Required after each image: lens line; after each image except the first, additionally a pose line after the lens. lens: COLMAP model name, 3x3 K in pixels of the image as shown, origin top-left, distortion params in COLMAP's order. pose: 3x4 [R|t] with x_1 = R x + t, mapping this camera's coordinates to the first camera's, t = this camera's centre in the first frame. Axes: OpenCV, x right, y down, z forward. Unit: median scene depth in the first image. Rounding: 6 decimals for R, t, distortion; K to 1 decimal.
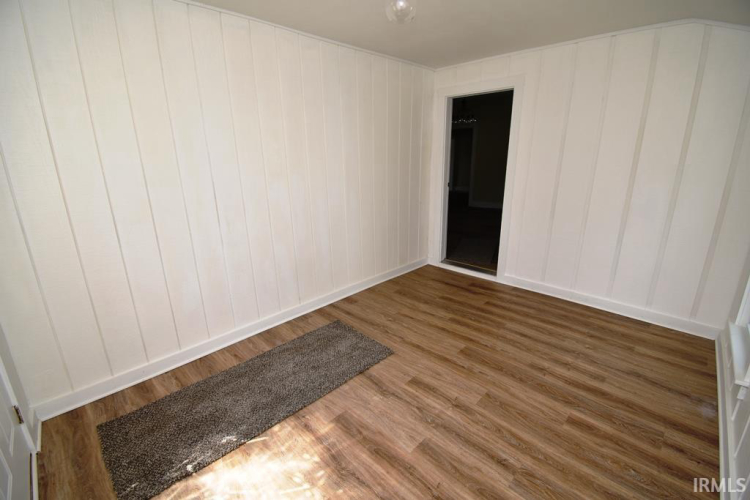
lens RADIAL K [[331.1, 0, 378.9], [0, 331.1, 247.0], [0, 0, 1]] dist [0.022195, -0.026555]
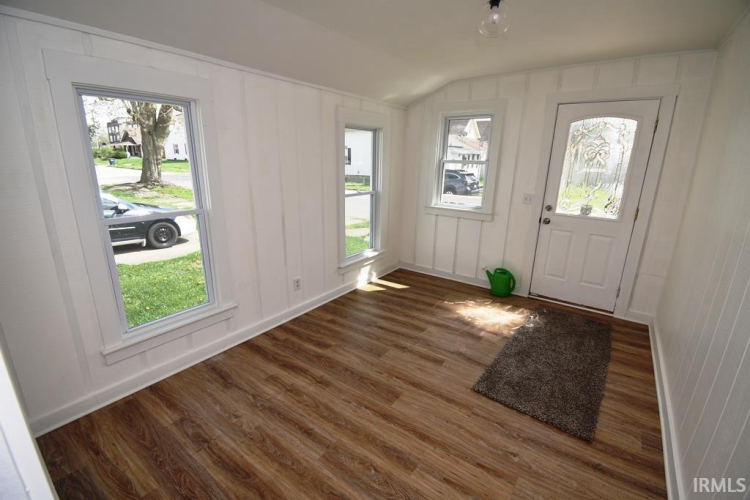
lens RADIAL K [[331.1, 0, 378.9], [0, 331.1, 247.0], [0, 0, 1]] dist [0.022195, -0.026555]
pose [[-0.990338, 0.032107, -0.134904, 0.434393], [-0.042220, 0.856831, 0.513865, -0.498659], [0.132089, 0.514596, -0.847197, 1.653962]]
